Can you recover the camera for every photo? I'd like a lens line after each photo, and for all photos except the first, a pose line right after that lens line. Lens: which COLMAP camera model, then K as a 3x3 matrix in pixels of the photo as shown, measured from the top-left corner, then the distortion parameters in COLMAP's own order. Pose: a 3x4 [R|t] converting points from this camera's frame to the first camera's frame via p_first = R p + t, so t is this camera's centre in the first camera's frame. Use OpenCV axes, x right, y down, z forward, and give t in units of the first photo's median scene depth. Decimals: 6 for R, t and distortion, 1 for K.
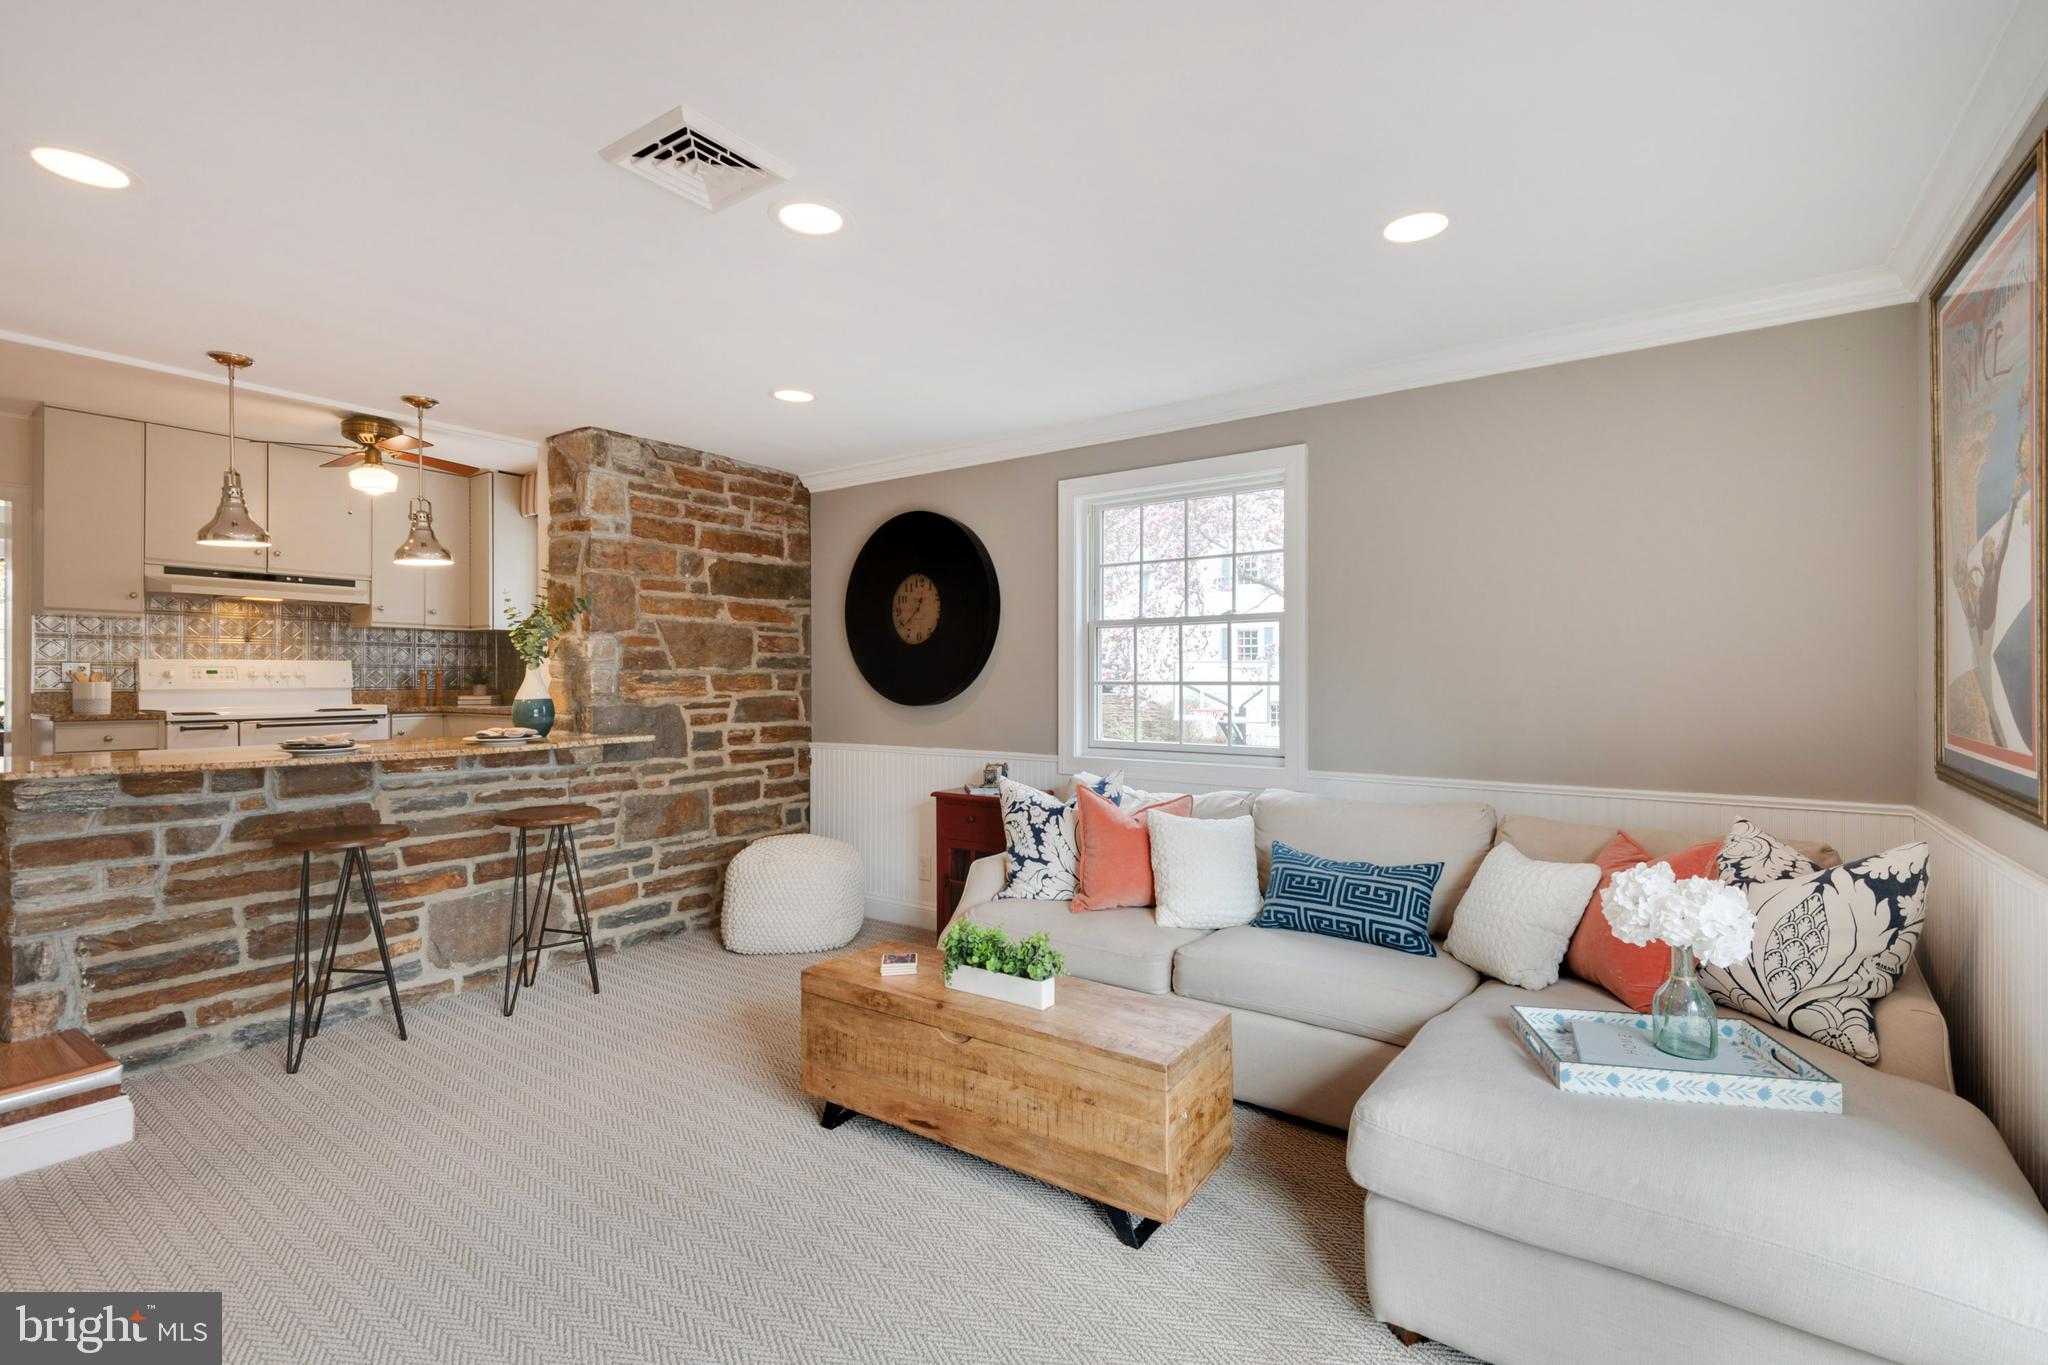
lens RADIAL K [[921.4, 0, 1027.9], [0, 921.4, 678.4], [0, 0, 1]] dist [0.023469, -0.010182]
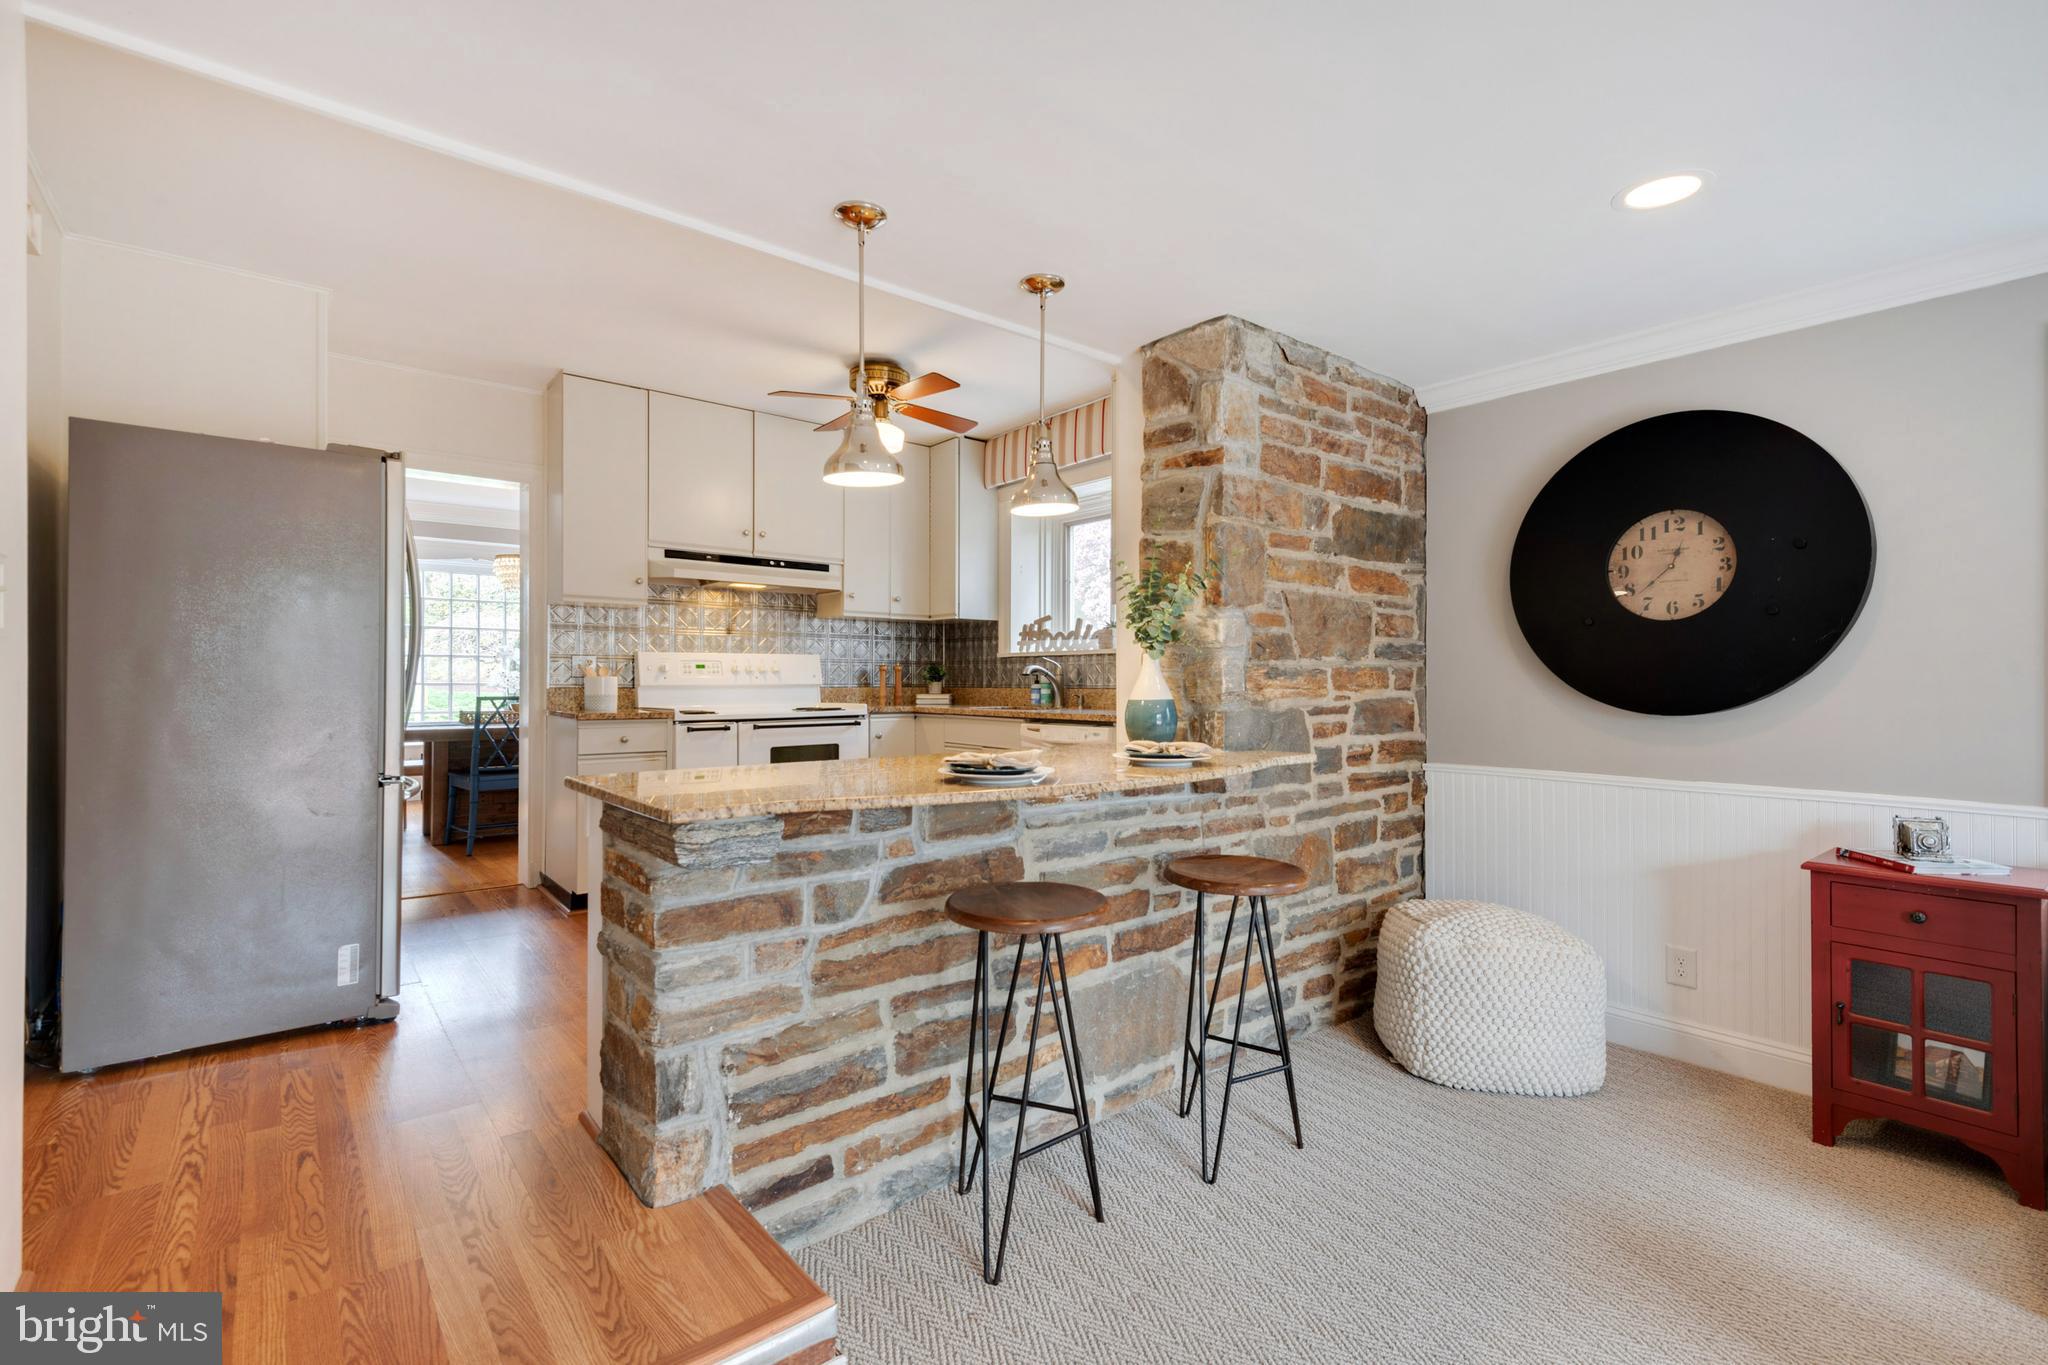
lens RADIAL K [[921.4, 0, 1033.3], [0, 921.4, 680.0], [0, 0, 1]] dist [0.023469, -0.010182]
pose [[0.965397, 0.002721, -0.260769, -0.386313], [-0.002888, 0.999996, -0.000260, 0.006561], [0.260767, 0.001004, 0.965401, 0.253198]]
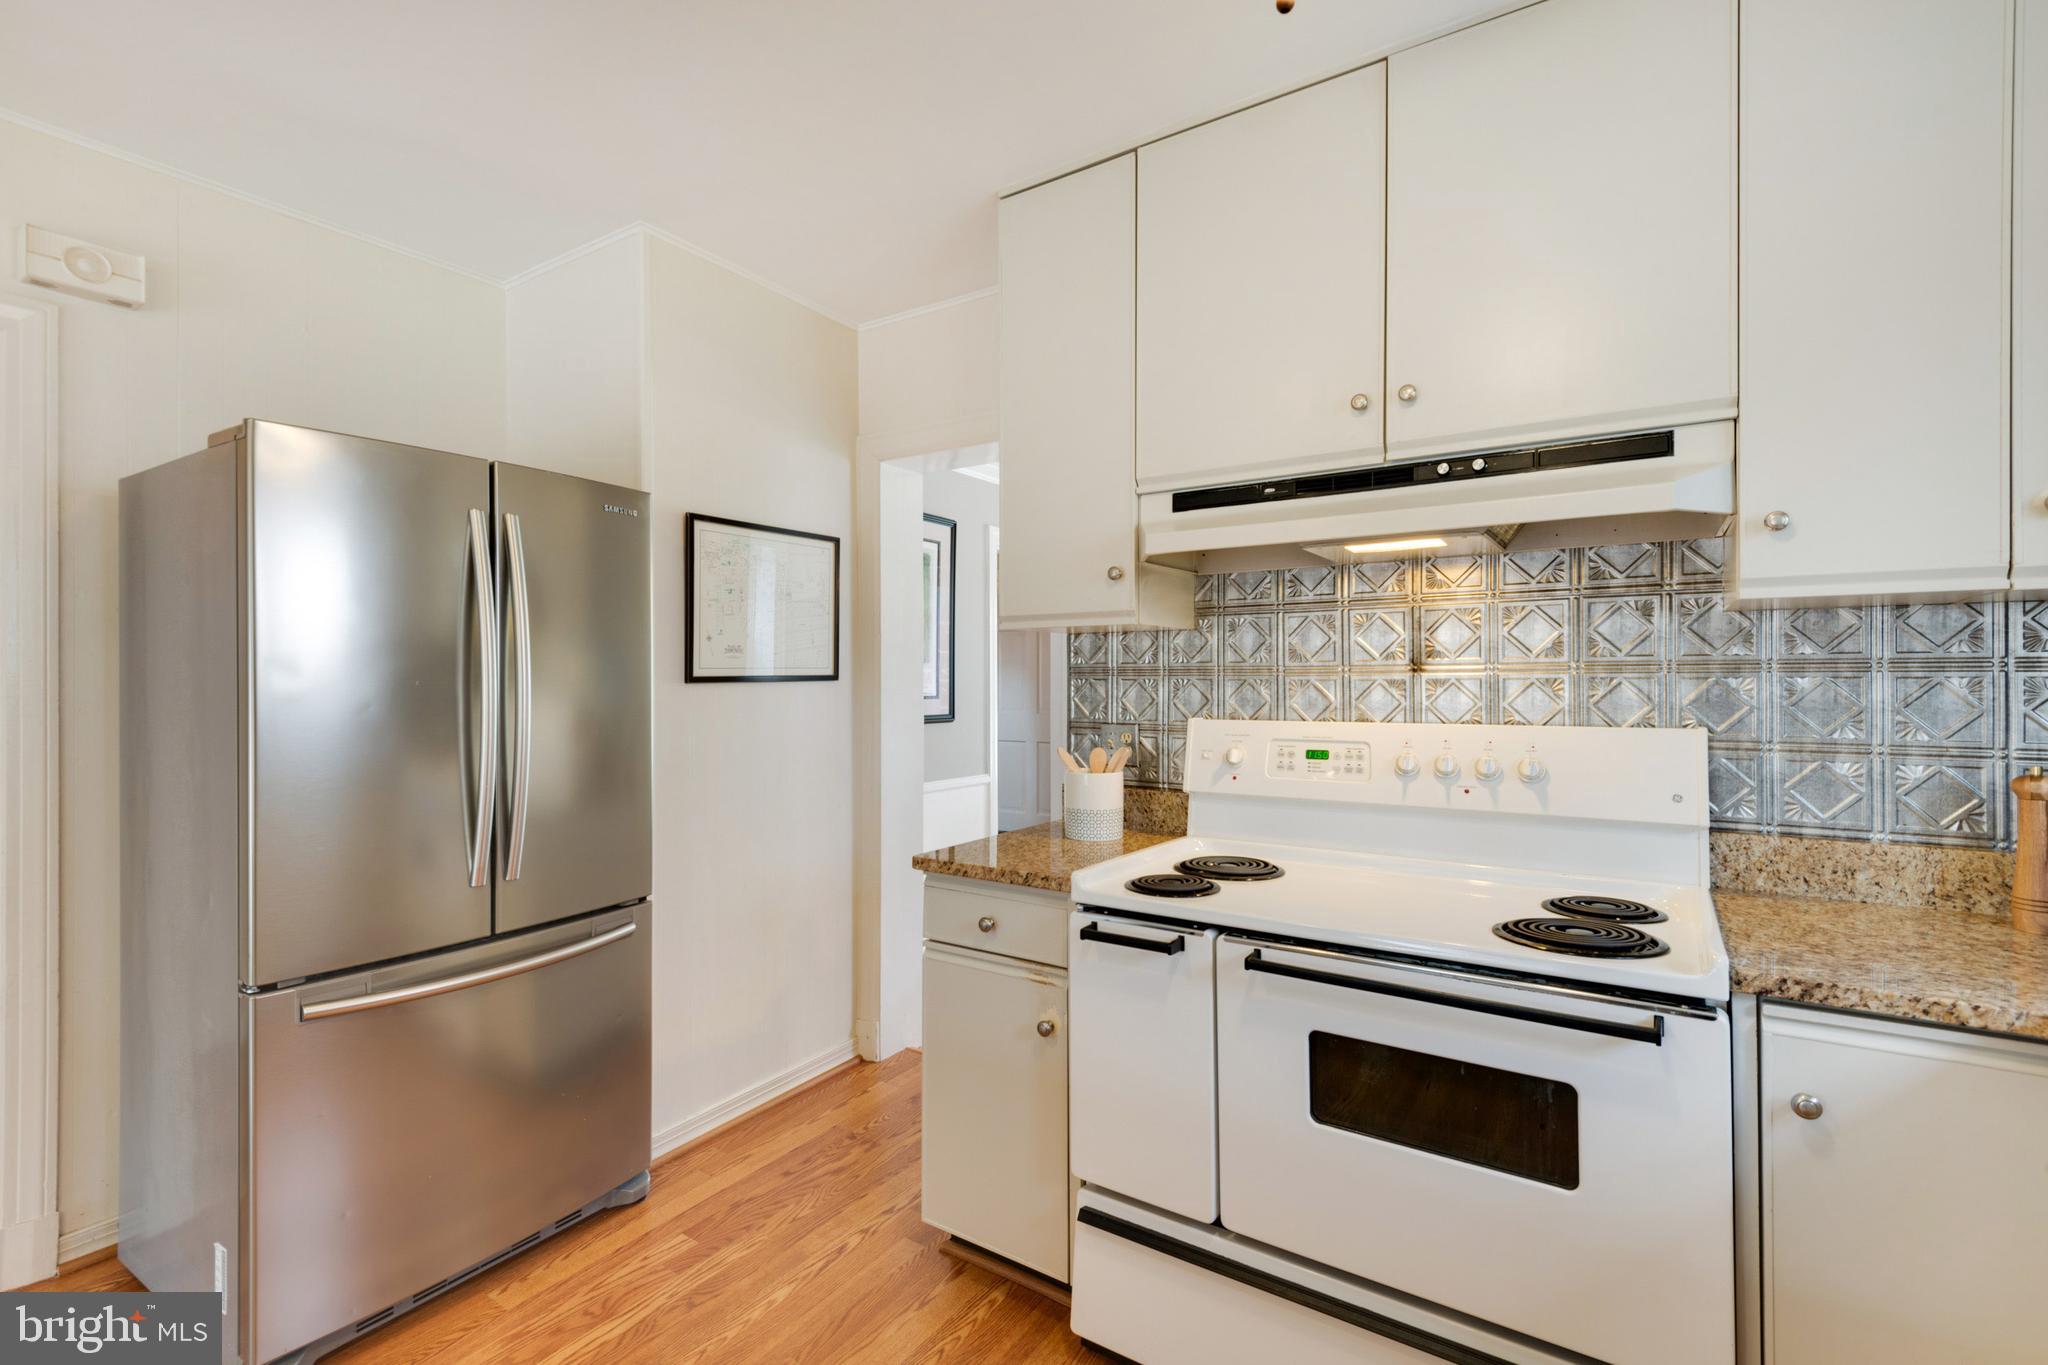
lens RADIAL K [[921.4, 0, 1010.8], [0, 921.4, 674.8], [0, 0, 1]] dist [0.023469, -0.010182]
pose [[0.020181, -0.007920, -0.999765, -0.593118], [0.002021, 0.999967, -0.007881, -0.043837], [0.999794, -0.001861, 0.020196, 1.028450]]
